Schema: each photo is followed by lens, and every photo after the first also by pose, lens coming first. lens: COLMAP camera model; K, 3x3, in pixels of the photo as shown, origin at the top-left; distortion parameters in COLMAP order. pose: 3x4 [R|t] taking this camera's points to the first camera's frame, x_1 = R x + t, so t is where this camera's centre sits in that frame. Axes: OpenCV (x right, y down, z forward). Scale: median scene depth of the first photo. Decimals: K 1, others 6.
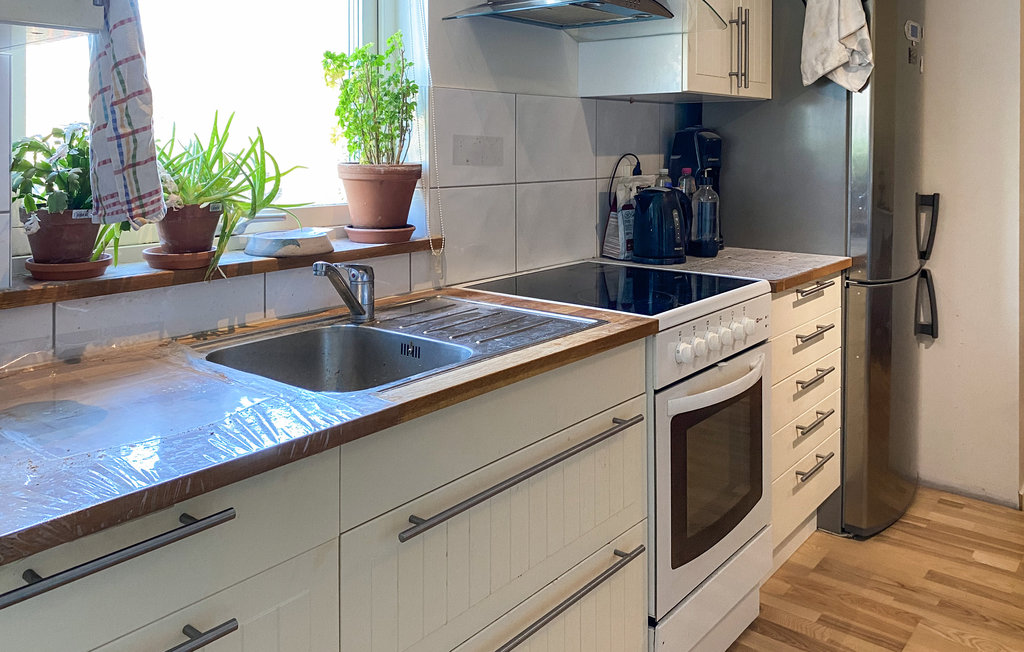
lens RADIAL K [[813.2, 0, 512.0], [0, 813.2, 326.0], [0, 0, 1]] dist [0.005292, 0.000806]
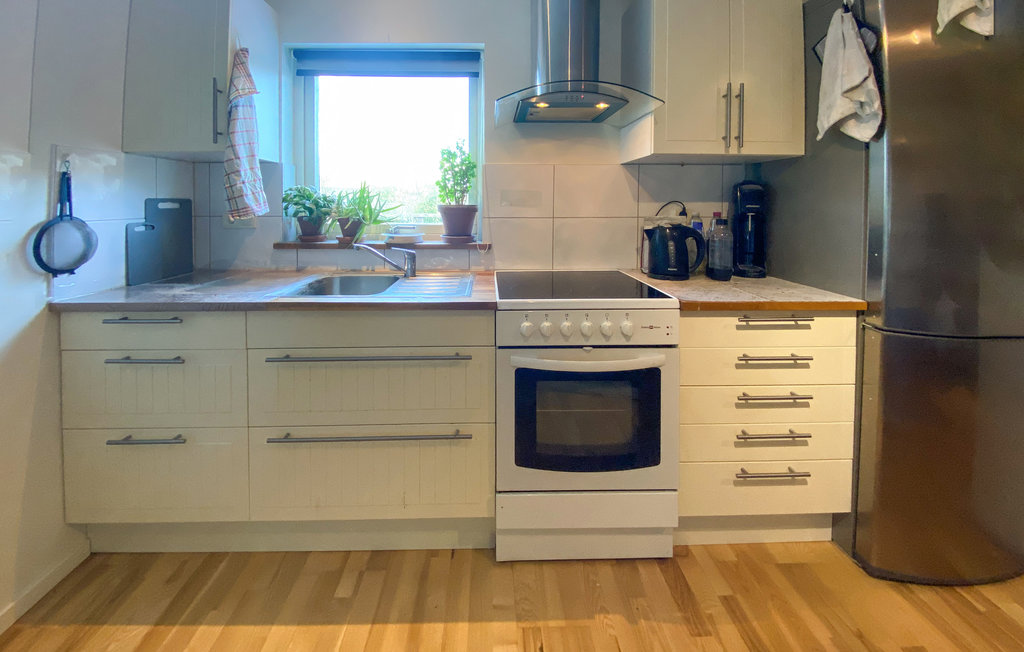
lens RADIAL K [[411.1, 0, 511.4], [0, 411.1, 288.7], [0, 0, 1]] dist [-0.023307, -0.000143]
pose [[0.645629, 0.151013, -0.748571, 0.560119], [-0.171298, 0.983911, 0.050748, -0.053845], [0.744191, 0.095464, 0.661110, 0.355993]]
